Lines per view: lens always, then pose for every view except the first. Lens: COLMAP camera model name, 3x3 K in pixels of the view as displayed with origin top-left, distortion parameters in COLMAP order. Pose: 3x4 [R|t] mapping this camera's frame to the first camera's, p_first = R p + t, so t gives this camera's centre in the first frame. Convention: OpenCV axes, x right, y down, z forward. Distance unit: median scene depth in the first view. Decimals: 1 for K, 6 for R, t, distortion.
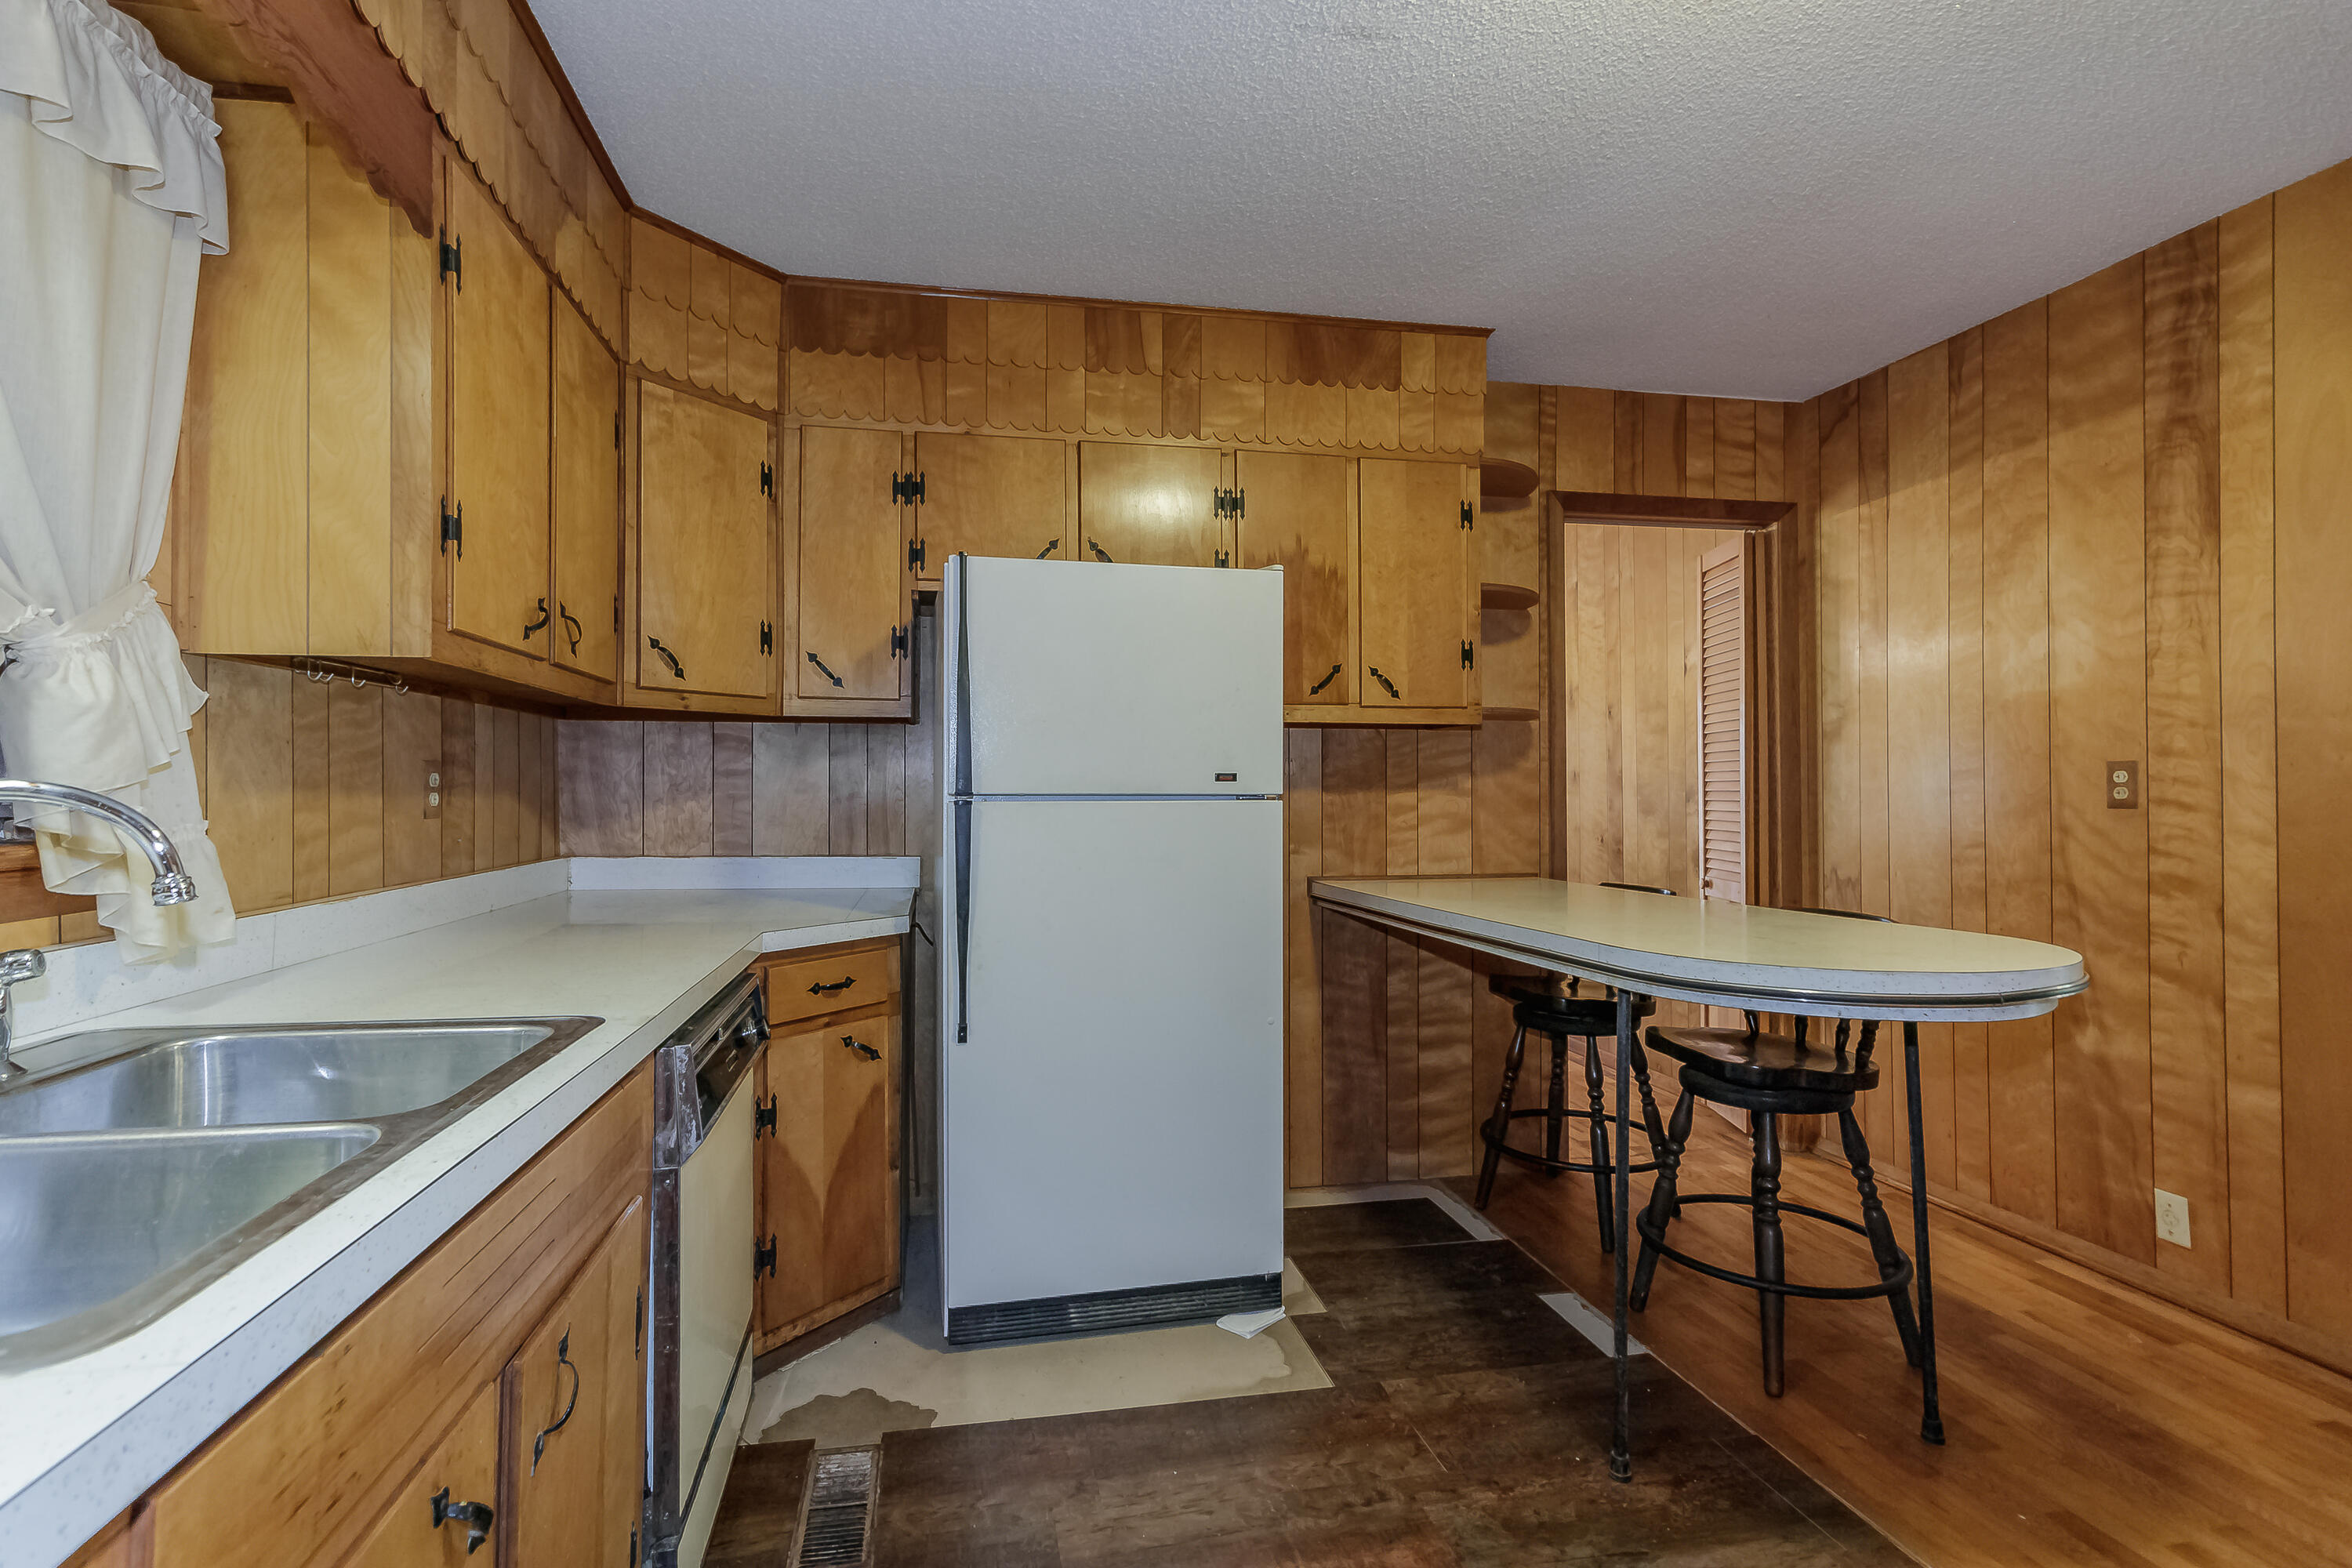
lens RADIAL K [[1082.4, 0, 1166.3], [0, 1082.4, 783.6], [0, 0, 1]] dist [-0.001676, 0.003339]
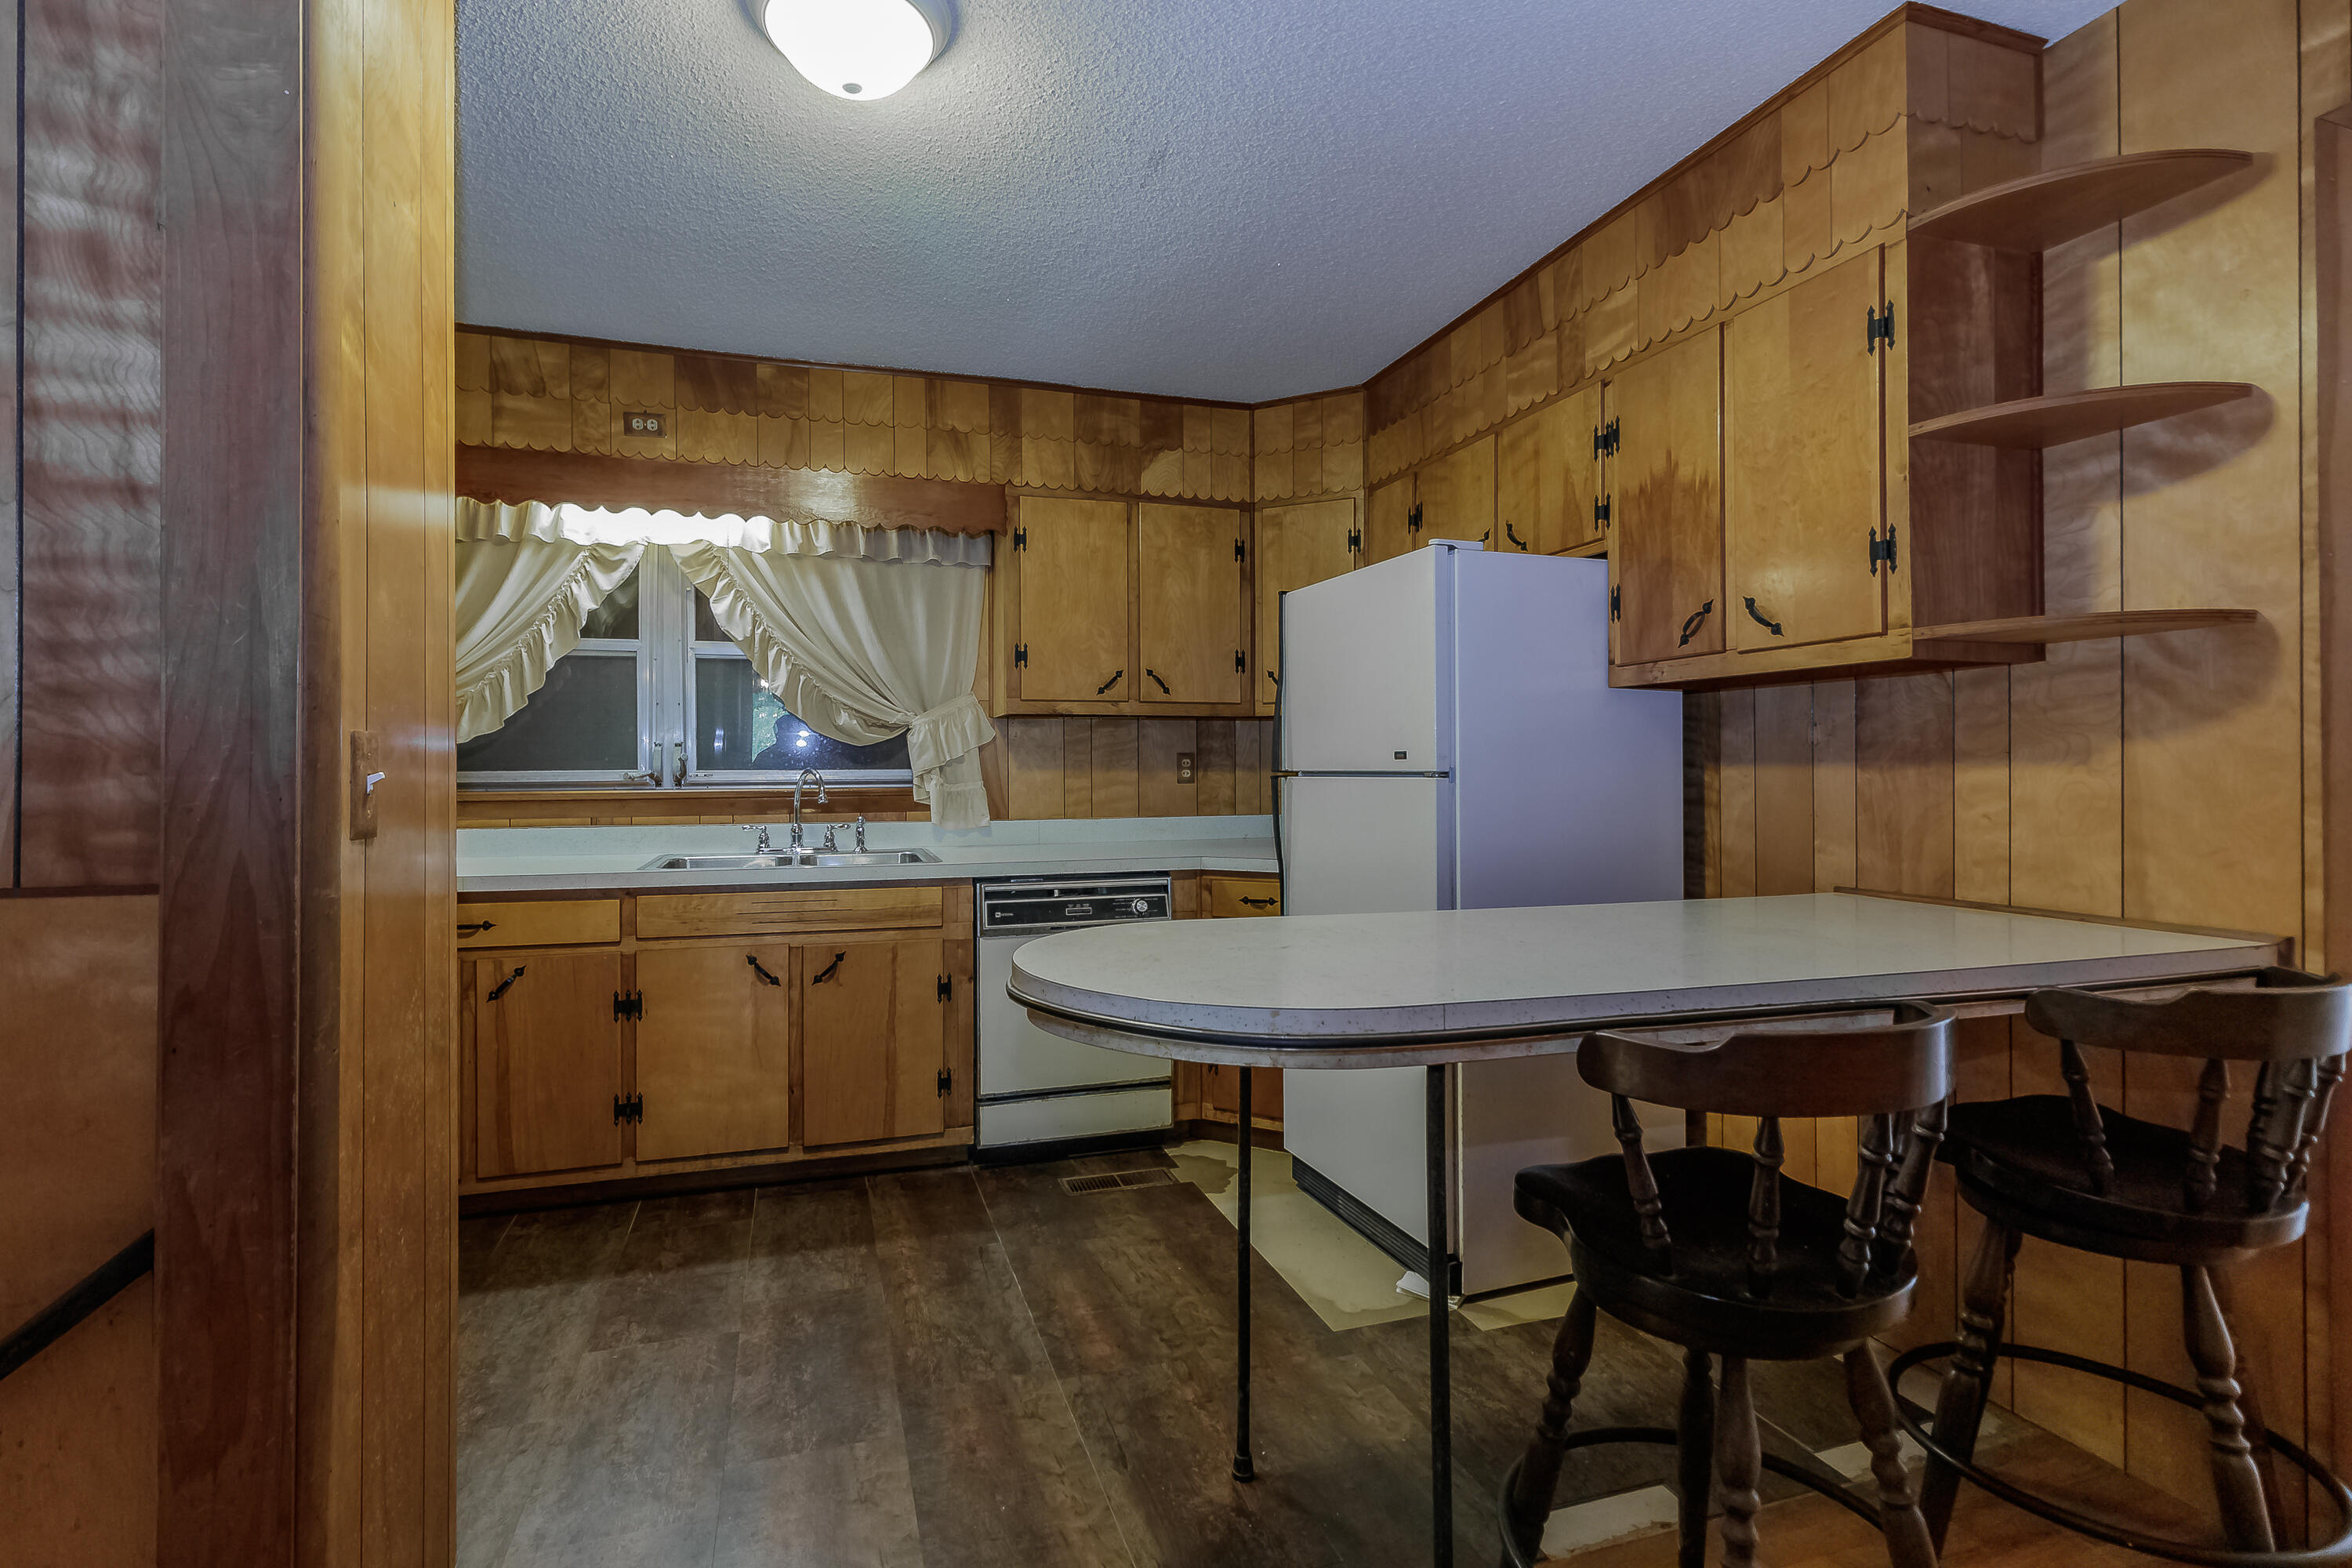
lens RADIAL K [[1082.4, 0, 1131.3], [0, 1082.4, 766.3], [0, 0, 1]] dist [-0.001676, 0.003339]
pose [[0.118679, -0.003217, -0.992928, 1.036800], [0.009992, 0.999948, -0.002046, 0.004750], [0.992882, -0.009678, 0.118705, 0.599102]]
